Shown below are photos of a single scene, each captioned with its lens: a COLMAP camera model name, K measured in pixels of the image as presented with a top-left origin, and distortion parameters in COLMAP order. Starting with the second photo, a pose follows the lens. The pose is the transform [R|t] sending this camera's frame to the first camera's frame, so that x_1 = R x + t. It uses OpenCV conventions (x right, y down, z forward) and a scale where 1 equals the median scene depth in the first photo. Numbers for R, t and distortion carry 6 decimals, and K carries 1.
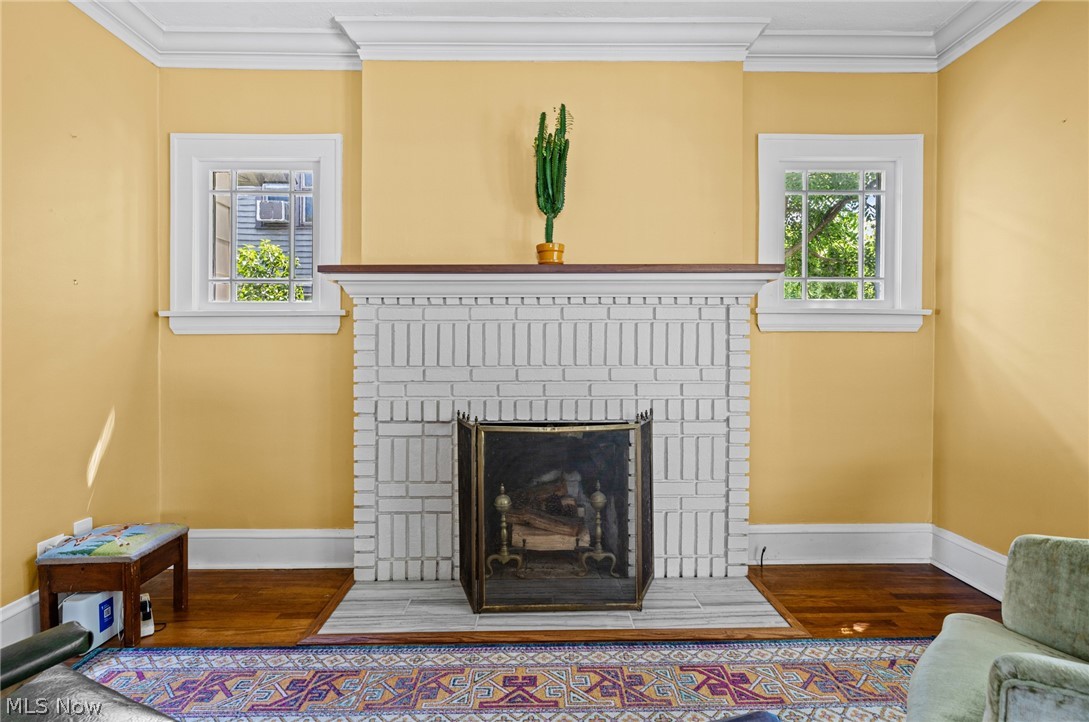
lens RADIAL K [[533.4, 0, 544.1], [0, 533.4, 363.4], [0, 0, 1]] dist [-0.000997, 0.000336]
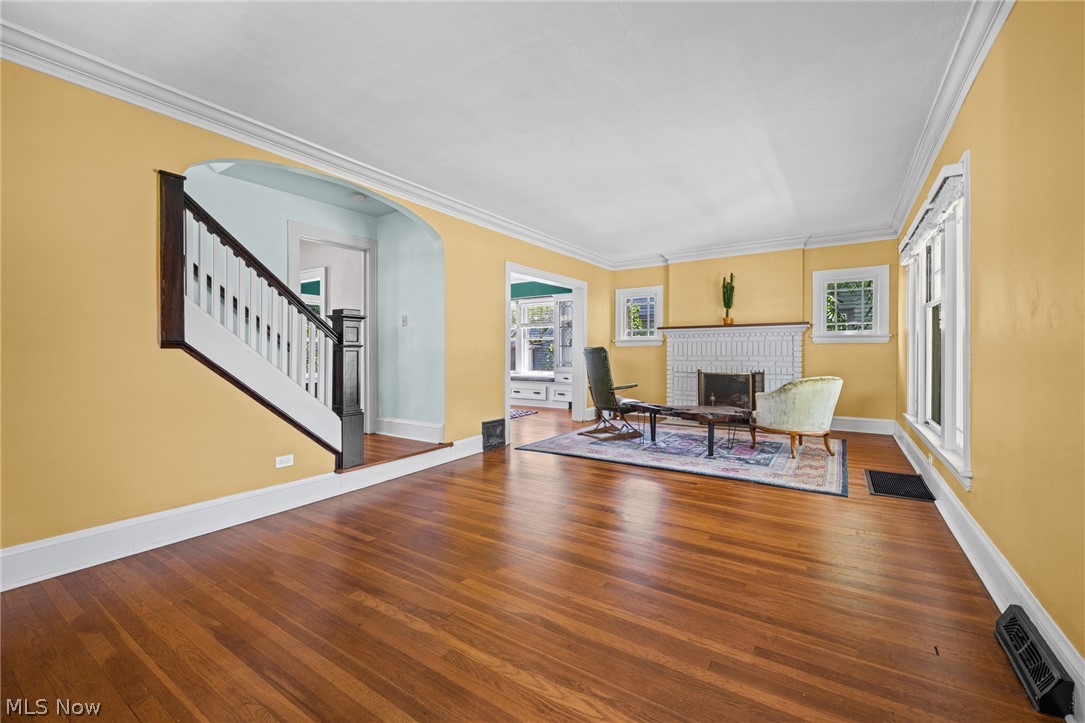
lens RADIAL K [[440.9, 0, 540.7], [0, 440.9, 353.4], [0, 0, 1]] dist [-0.003450, 0.000563]
pose [[0.825807, 0.001534, -0.563951, 0.562013], [0.000966, 0.999991, 0.004135, -0.021160], [0.563952, -0.003960, 0.825798, -1.764218]]
